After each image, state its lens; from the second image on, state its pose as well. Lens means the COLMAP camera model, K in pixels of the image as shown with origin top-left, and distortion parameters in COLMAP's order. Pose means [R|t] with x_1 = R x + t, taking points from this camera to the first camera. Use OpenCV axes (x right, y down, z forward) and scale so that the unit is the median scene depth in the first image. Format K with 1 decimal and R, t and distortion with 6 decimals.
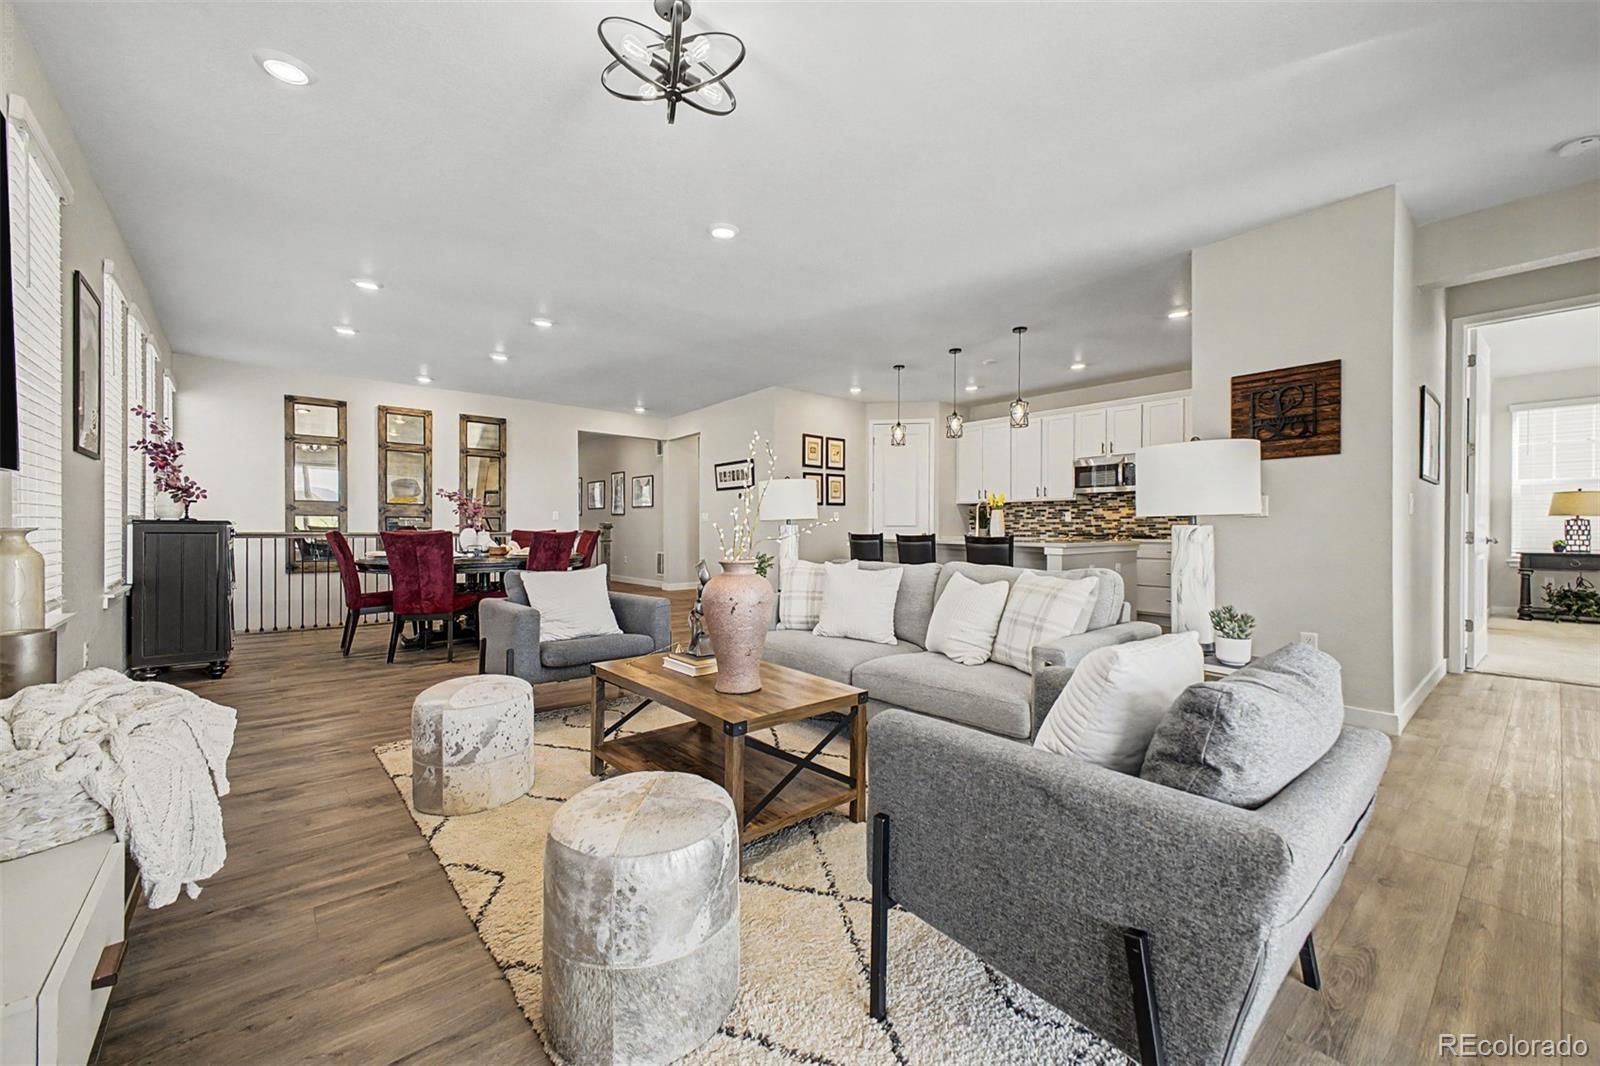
lens RADIAL K [[624.8, 0, 787.7], [0, 624.8, 533.1], [0, 0, 1]] dist [0.021801, -0.008520]
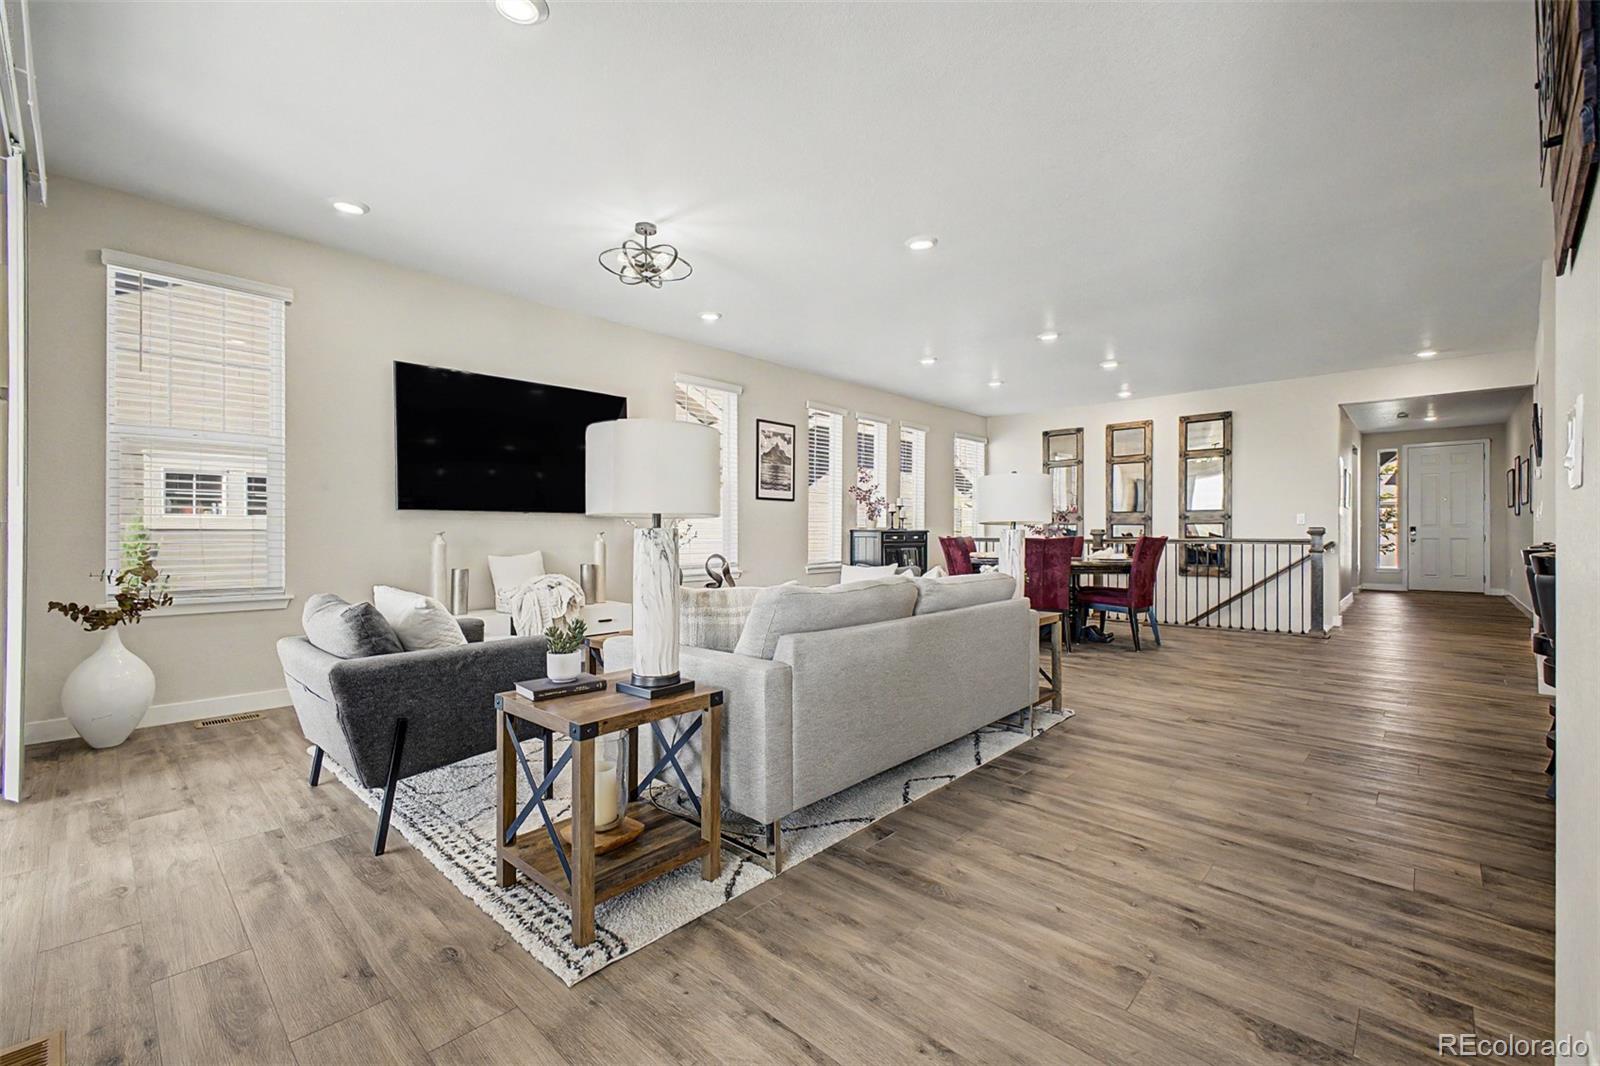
lens RADIAL K [[658.1, 0, 800.0], [0, 658.1, 533.0], [0, 0, 1]] dist [-0.009966, 0.000175]
pose [[0.118334, -0.005972, -0.992956, 0.410105], [-0.007368, 0.999949, -0.006892, 0.001047], [0.992946, 0.008132, 0.118284, 0.299067]]
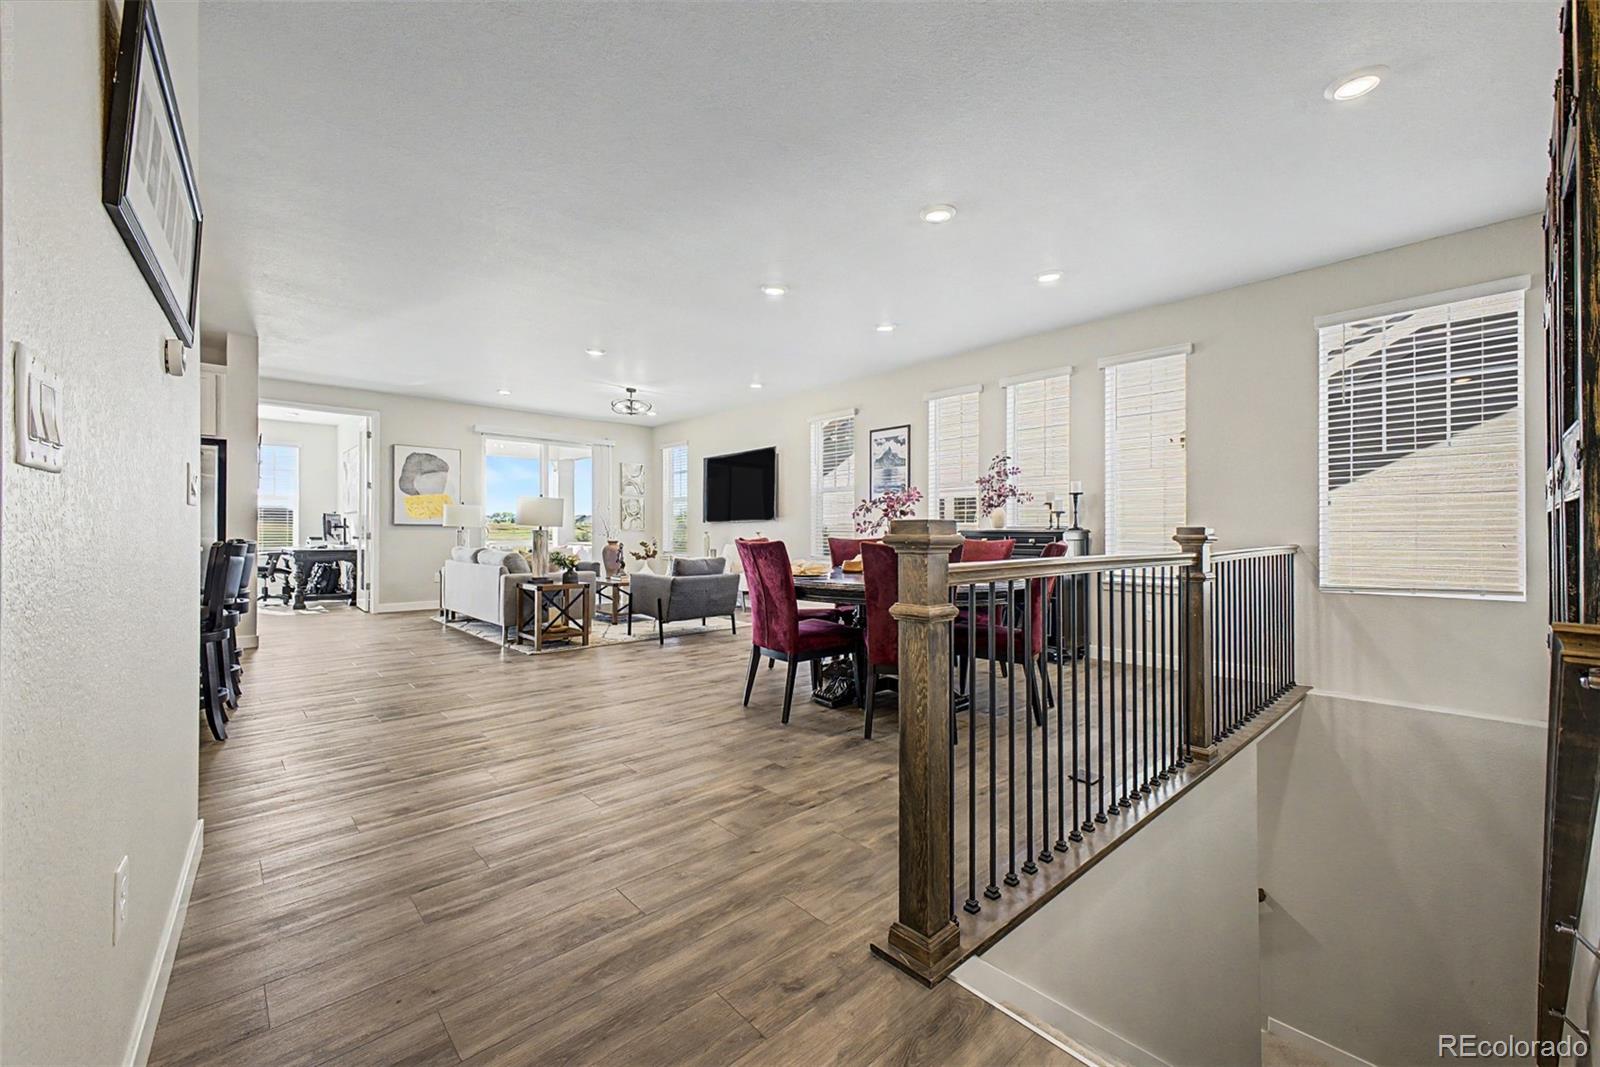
lens RADIAL K [[624.8, 0, 787.7], [0, 624.8, 533.6], [0, 0, 1]] dist [0.021801, -0.008520]
pose [[-0.998526, -0.008796, -0.053550, -0.247767], [-0.009223, 0.999928, 0.007720, -0.009519], [0.053479, 0.008203, -0.998535, 1.195471]]
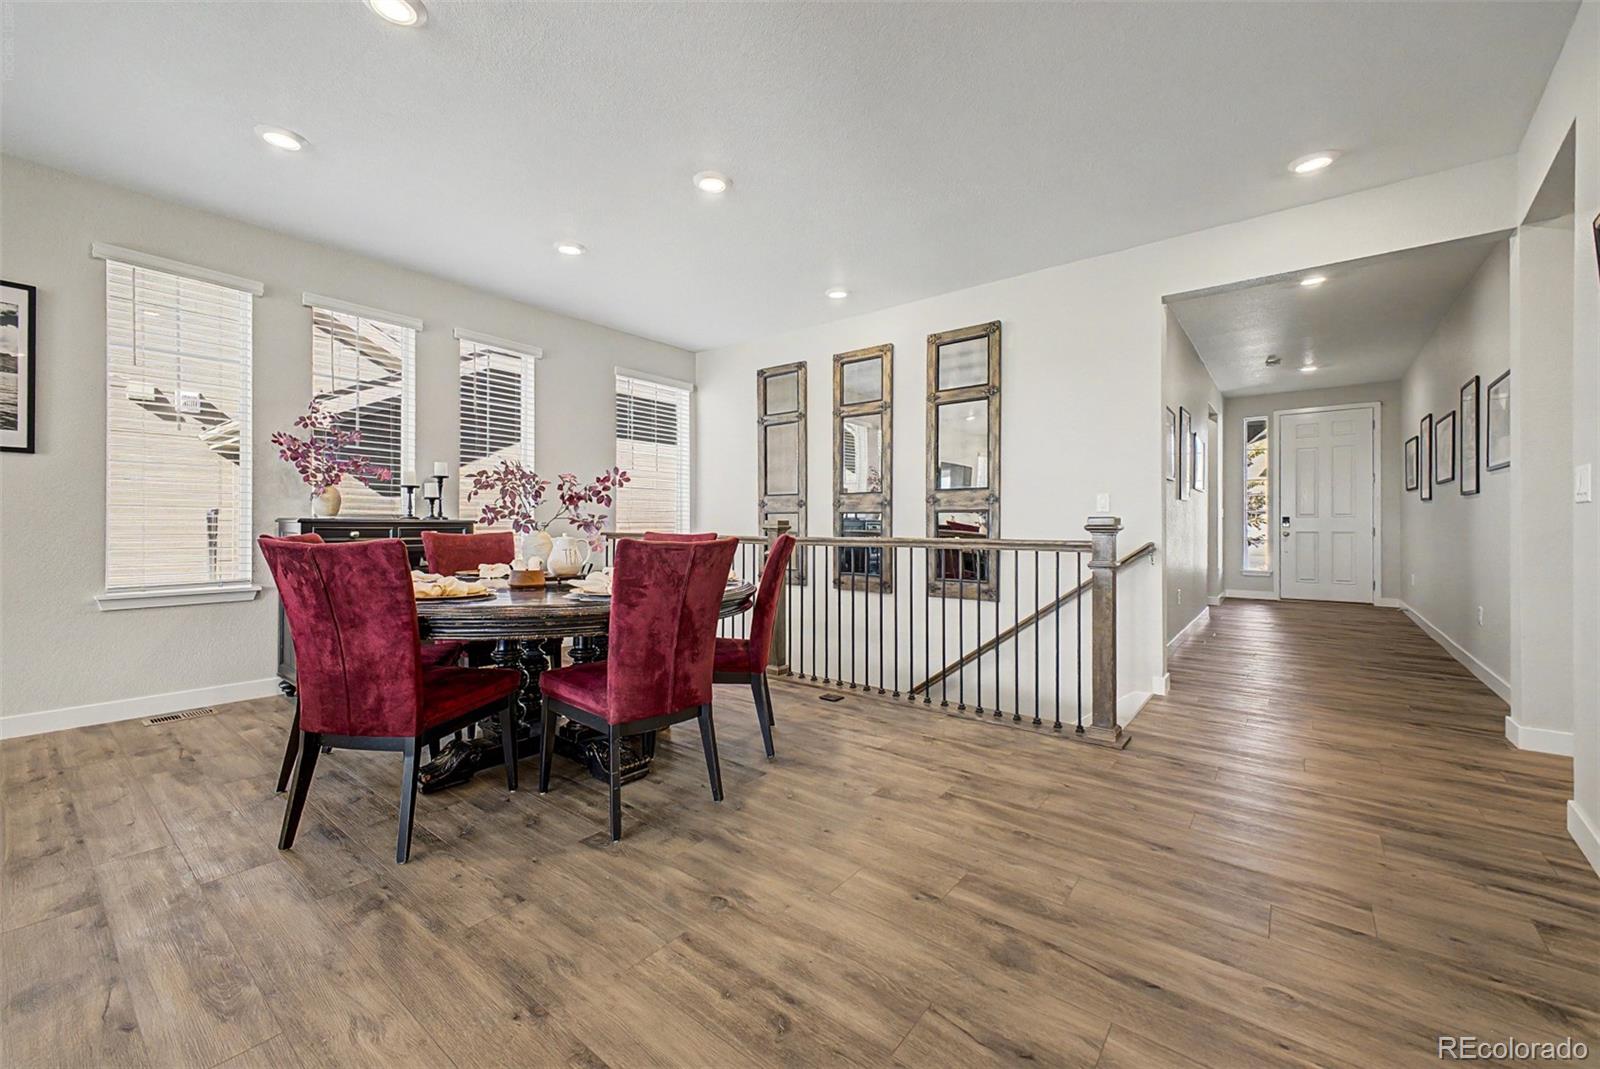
lens RADIAL K [[609.9, 0, 798.6], [0, 609.9, 519.4], [0, 0, 1]] dist [-0.000403, -0.000030]
pose [[0.200420, -0.005991, -0.979692, 0.016783], [-0.010855, 0.999906, -0.008336, -0.009914], [0.979650, 0.012305, 0.200336, 0.763290]]
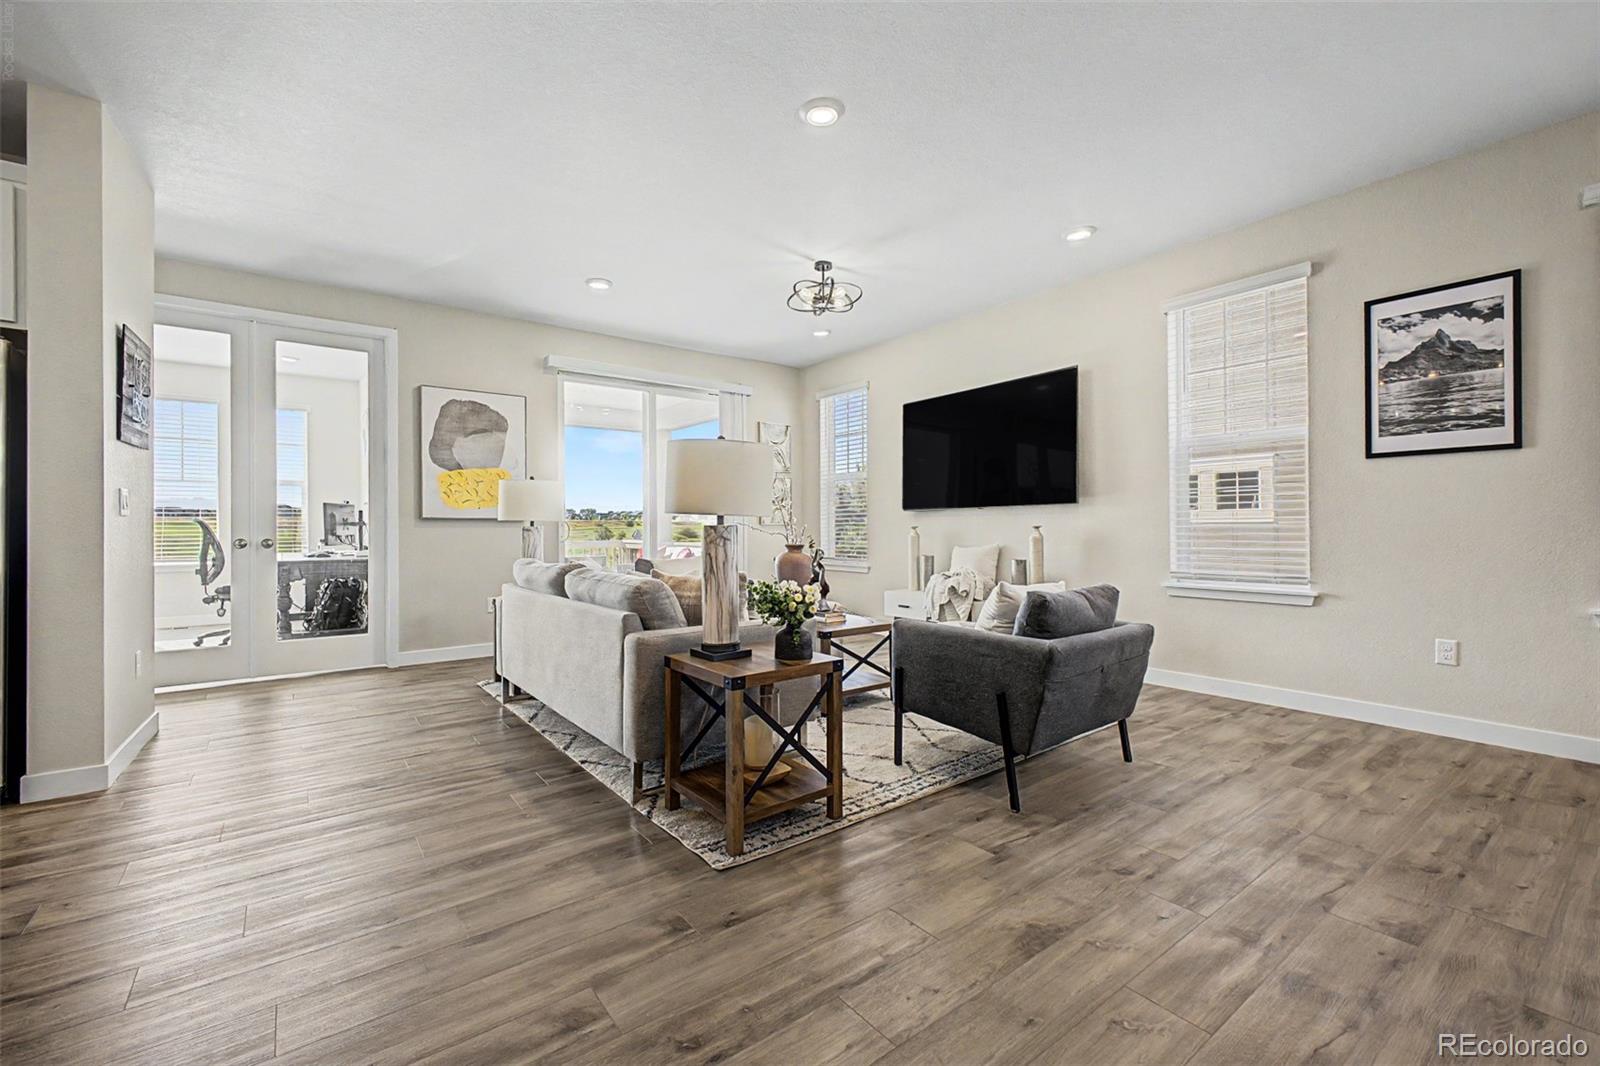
lens RADIAL K [[662.8, 0, 780.8], [0, 662.8, 524.5], [0, 0, 1]] dist [0.006276, -0.000140]
pose [[-0.998422, 0.002909, 0.056089, -0.058136], [0.003050, 0.999992, 0.002430, -0.006432], [-0.056081, 0.002597, -0.998423, 0.786643]]
